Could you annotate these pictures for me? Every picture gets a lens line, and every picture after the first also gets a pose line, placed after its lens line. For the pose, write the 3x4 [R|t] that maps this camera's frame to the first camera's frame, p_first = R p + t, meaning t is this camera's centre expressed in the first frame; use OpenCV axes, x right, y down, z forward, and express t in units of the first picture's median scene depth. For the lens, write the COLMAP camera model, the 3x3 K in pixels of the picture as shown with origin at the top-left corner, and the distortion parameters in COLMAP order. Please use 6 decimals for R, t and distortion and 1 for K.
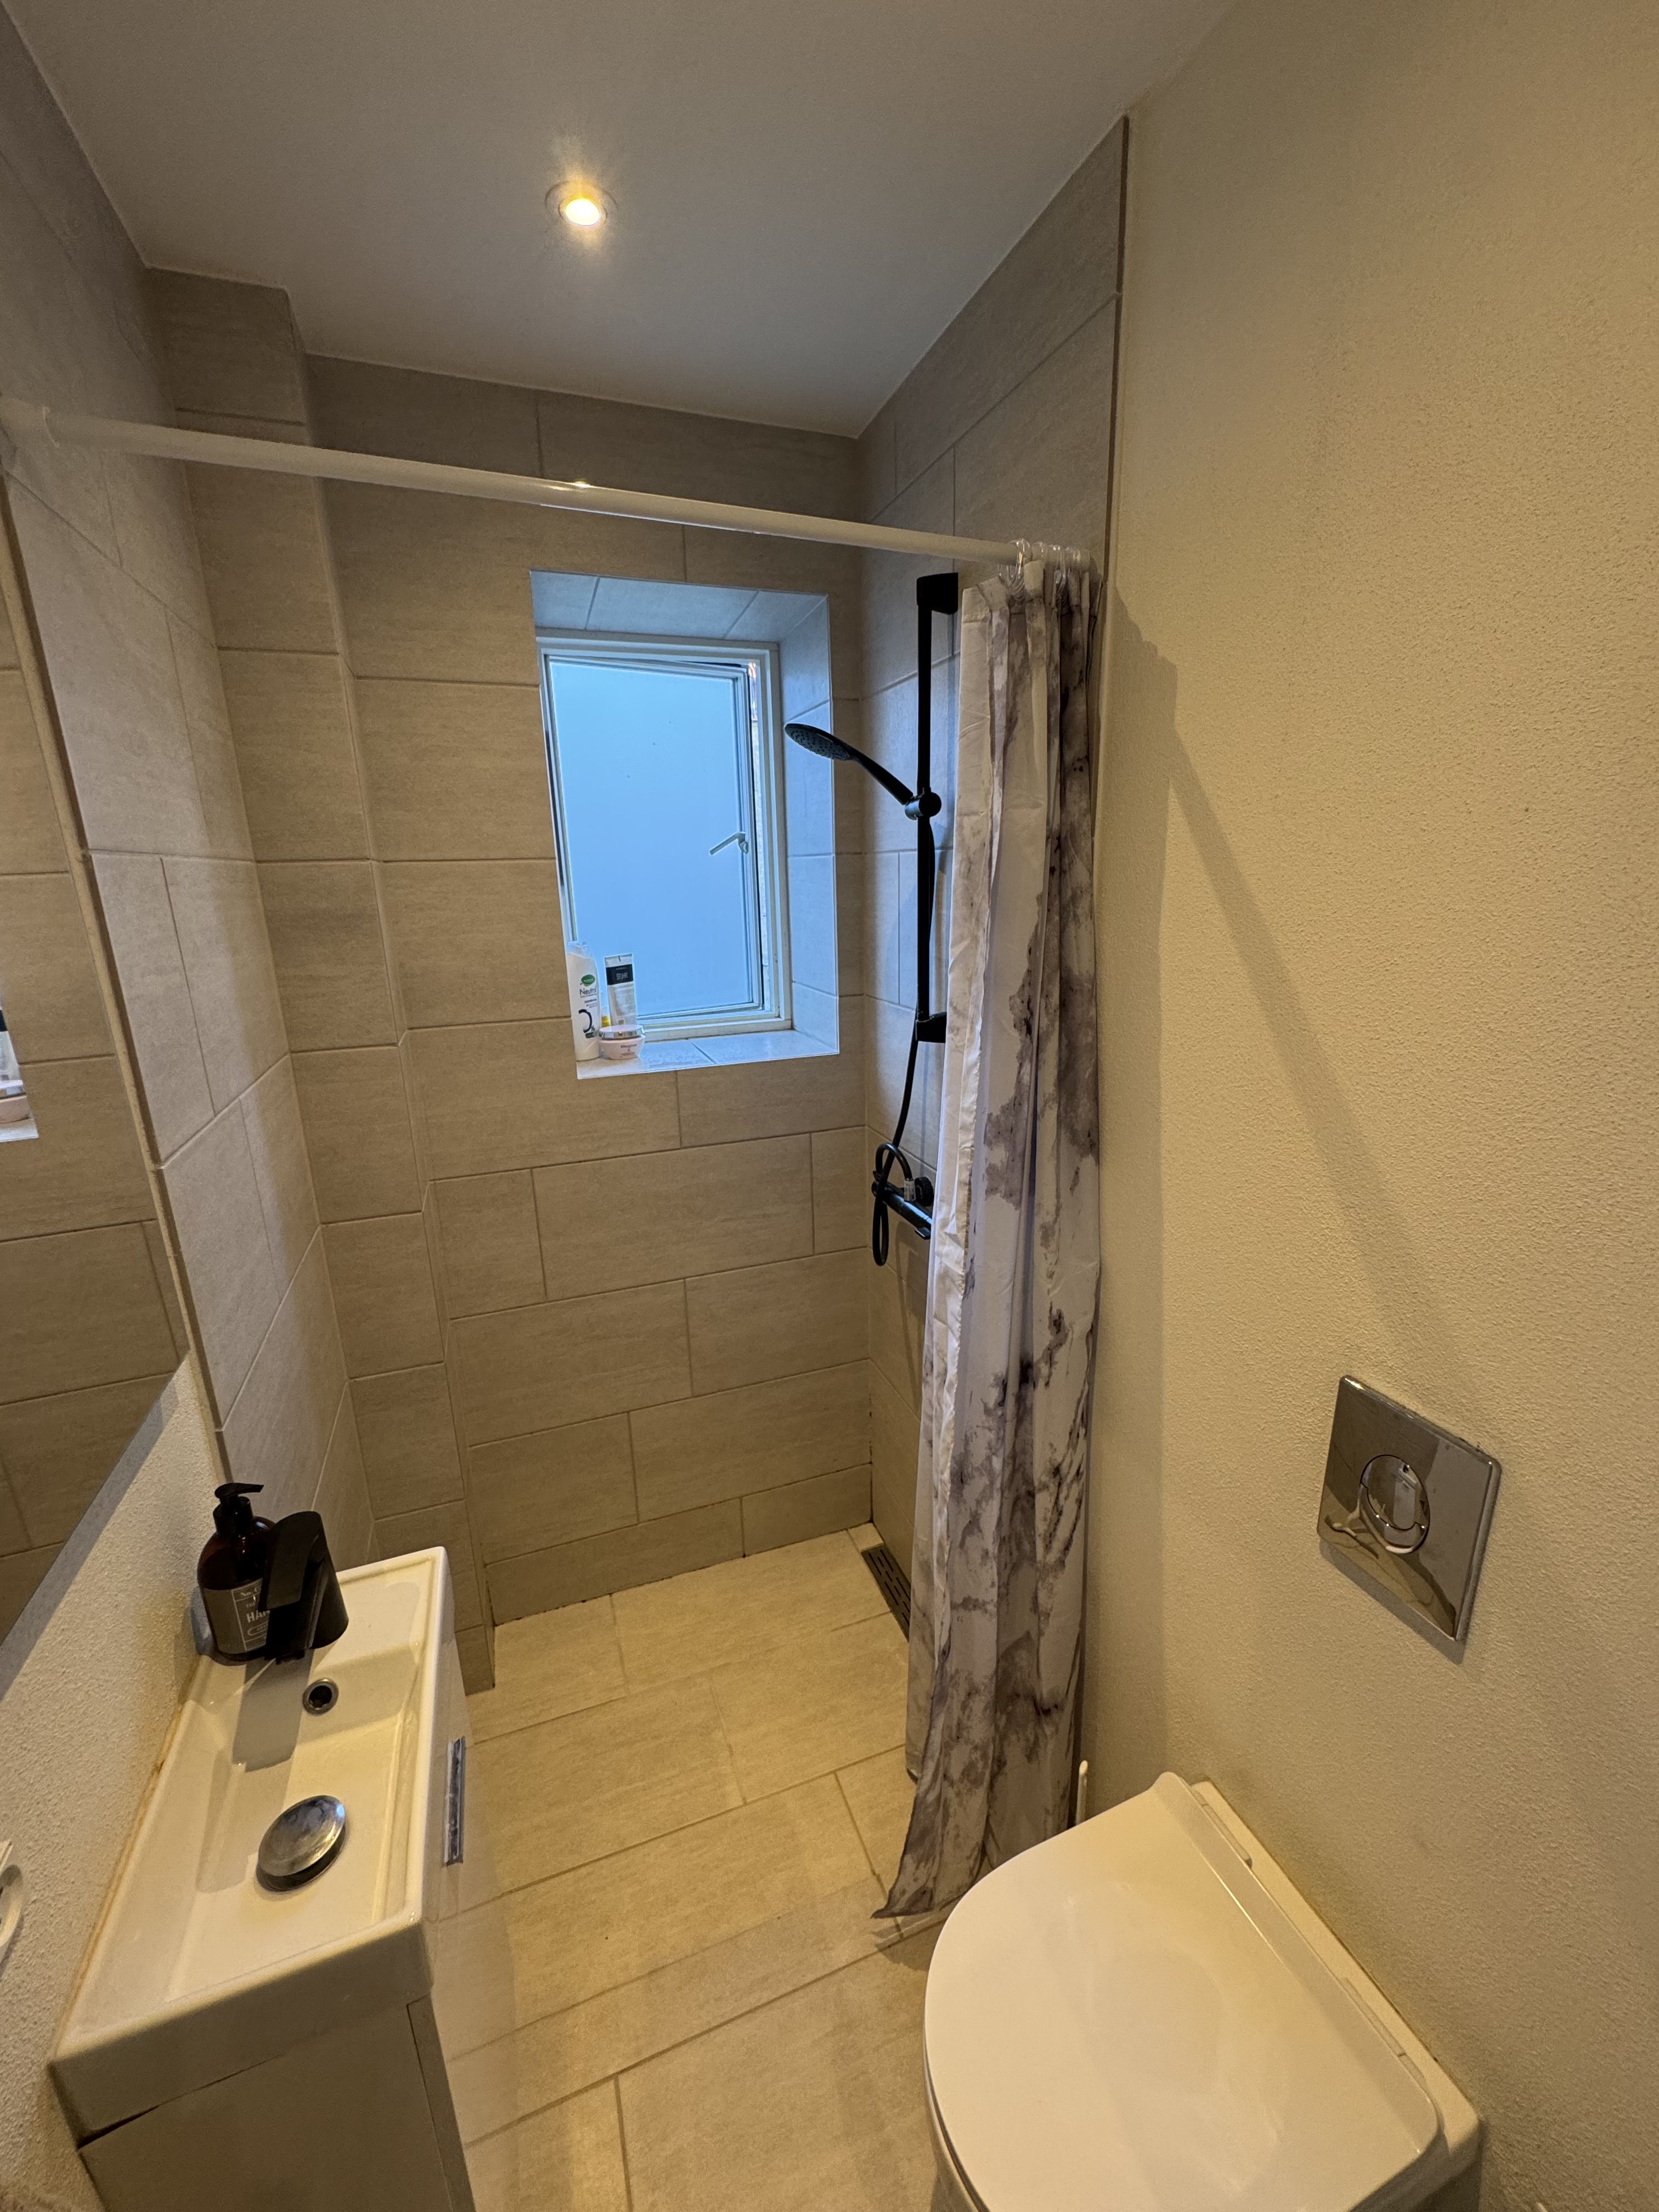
lens RADIAL K [[883.3, 0, 829.5], [0, 883.3, 1106.0], [0, 0, 1]] dist [0.000400, 0.000248]
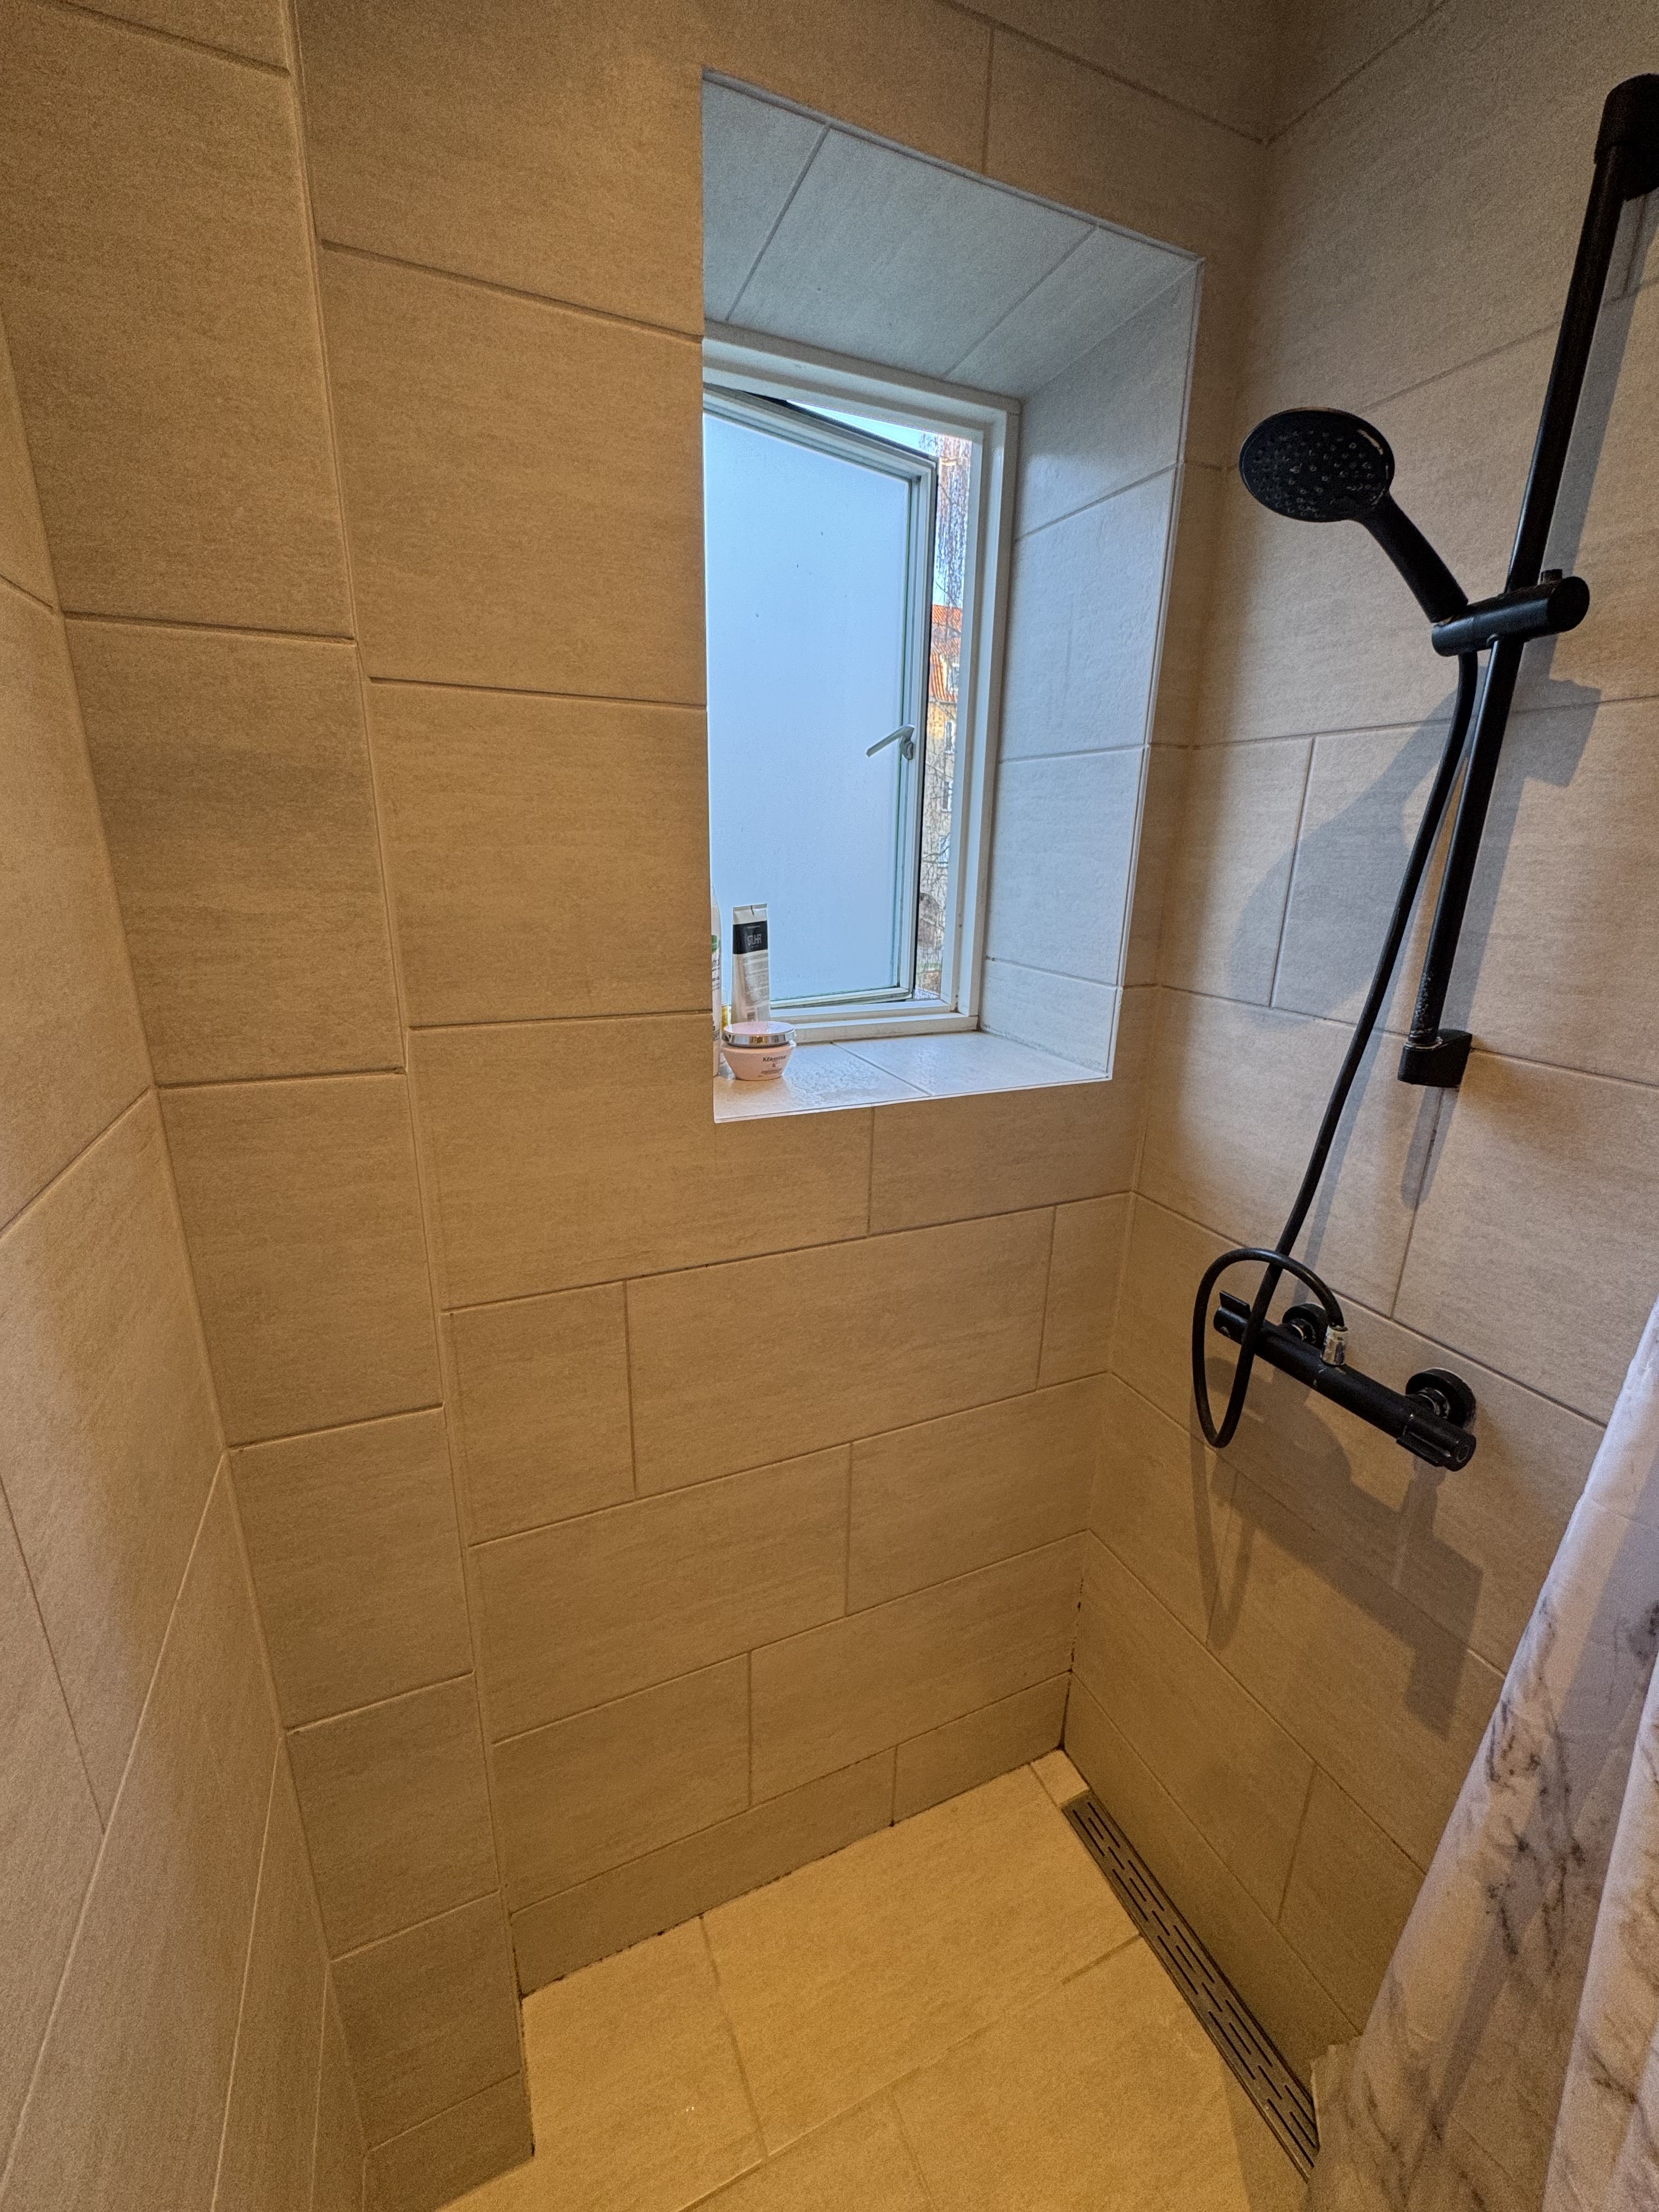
lens RADIAL K [[878.7, 0, 829.5], [0, 878.7, 1106.0], [0, 0, 1]] dist [0.000391, -0.000182]
pose [[0.996769, 0.024591, 0.076459, -0.244719], [-0.026822, 0.999240, 0.028293, -0.056245], [-0.075705, -0.030252, 0.996671, 0.425146]]
